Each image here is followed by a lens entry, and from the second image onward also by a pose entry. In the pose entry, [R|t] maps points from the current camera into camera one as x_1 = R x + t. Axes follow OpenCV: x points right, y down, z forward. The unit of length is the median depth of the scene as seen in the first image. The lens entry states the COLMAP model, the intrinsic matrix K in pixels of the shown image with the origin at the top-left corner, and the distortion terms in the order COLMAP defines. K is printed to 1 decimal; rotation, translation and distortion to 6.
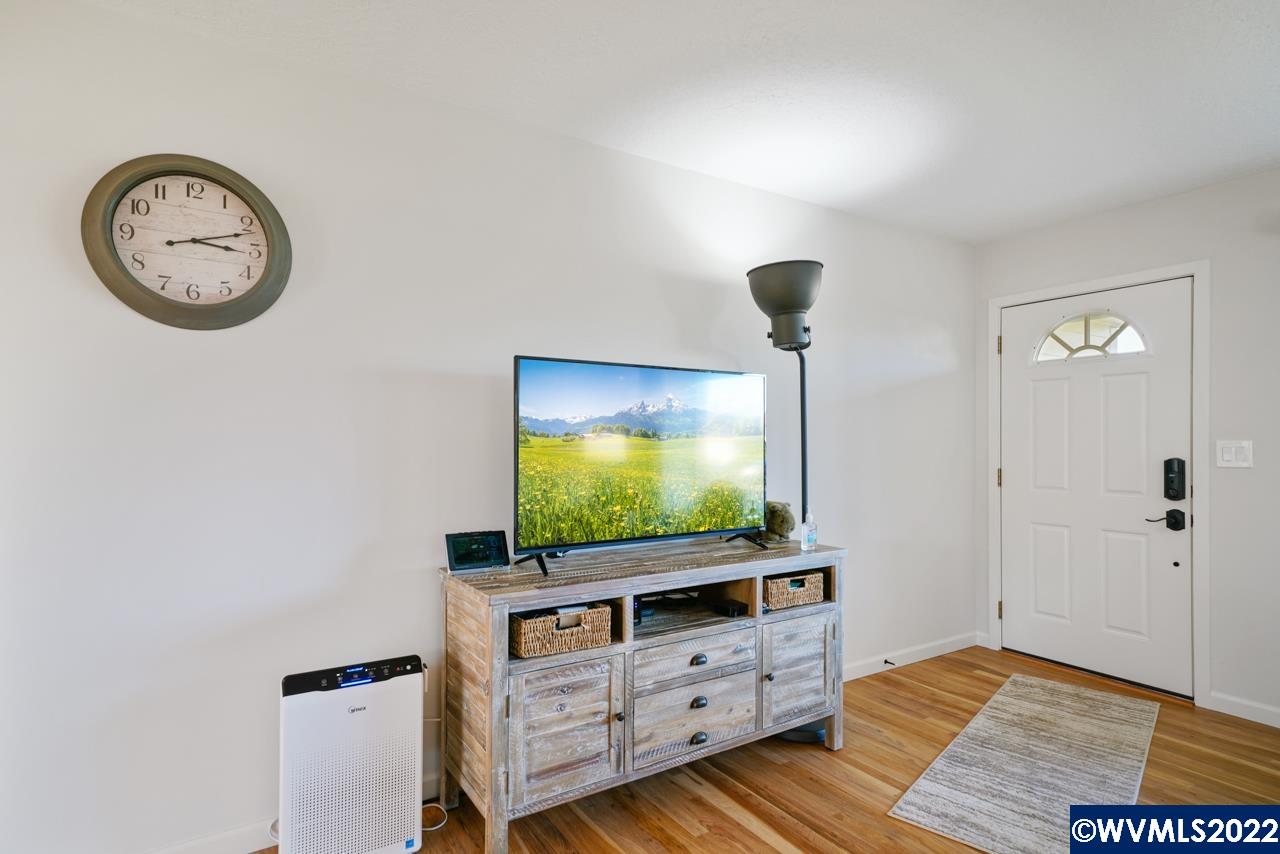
lens RADIAL K [[679.7, 0, 634.7], [0, 679.7, 433.7], [0, 0, 1]] dist [0.019811, 0.001266]
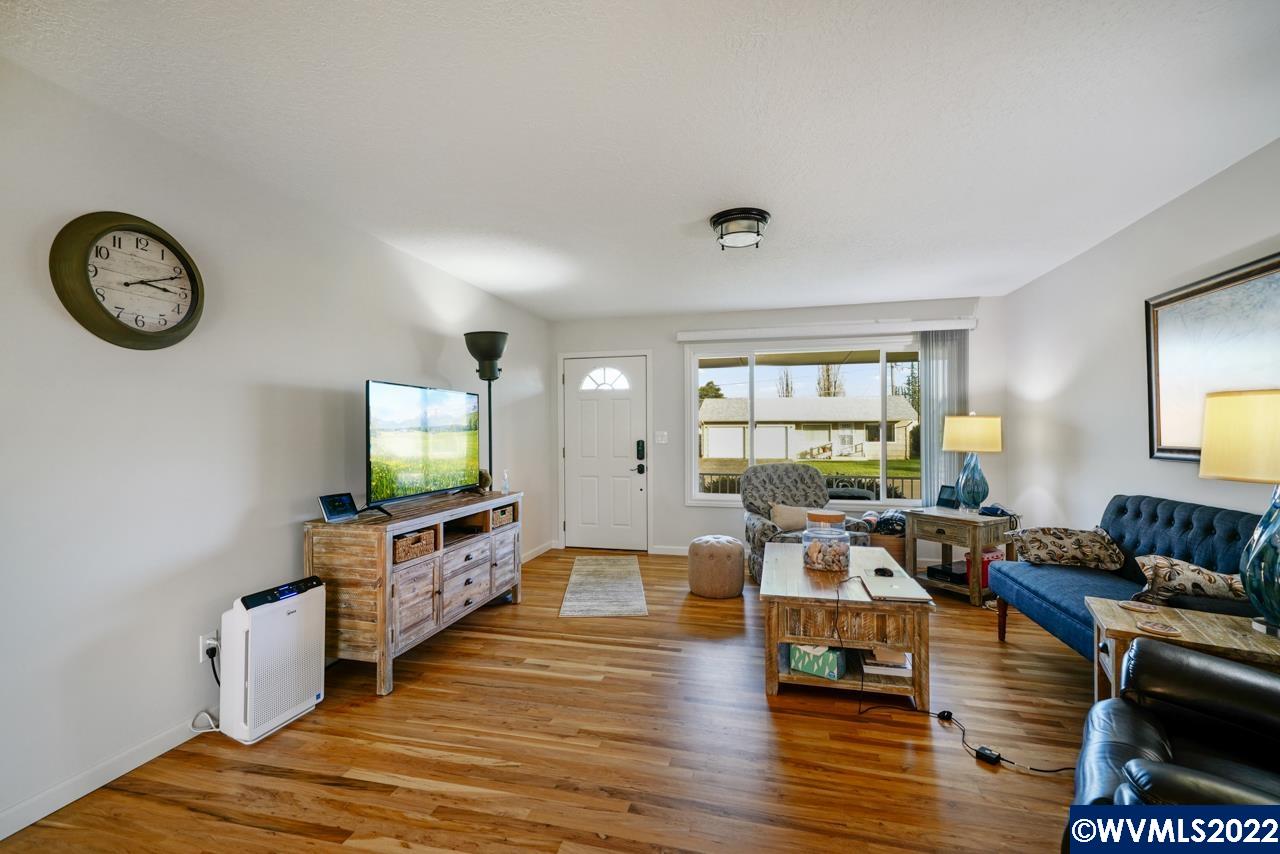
lens RADIAL K [[555.0, 0, 636.7], [0, 555.0, 424.0], [0, 0, 1]] dist [0.003944, 0.000220]
pose [[0.728521, 0.002170, 0.685020, -0.544068], [0.005638, 0.999942, -0.009163, 0.002452], [-0.685000, 0.010537, 0.728467, -0.329249]]
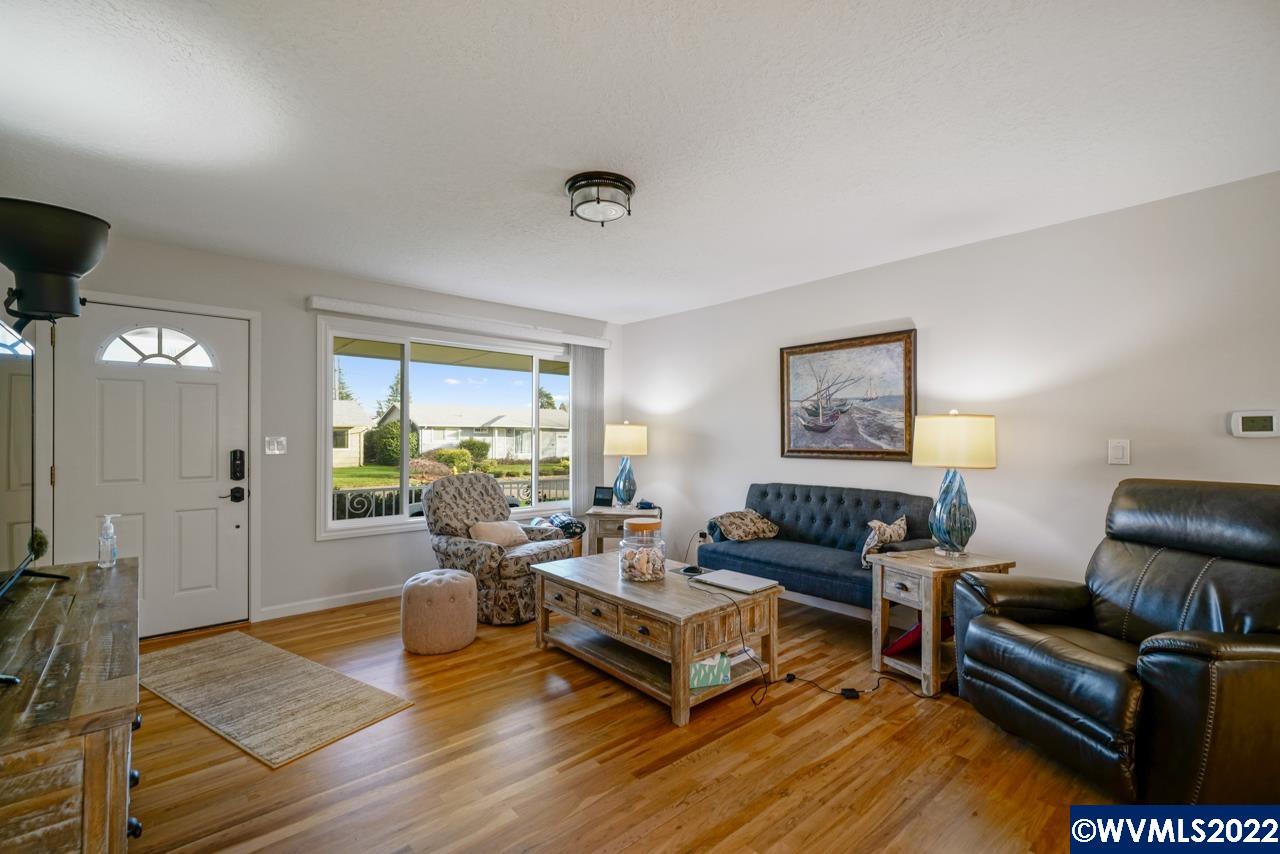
lens RADIAL K [[555.0, 0, 636.8], [0, 555.0, 432.8], [0, 0, 1]] dist [0.003944, 0.000220]
pose [[-0.140142, 0.003757, 0.990124, -0.578300], [-0.003255, 0.999986, -0.004255, 0.005891], [-0.990126, -0.003819, -0.140127, 0.503373]]
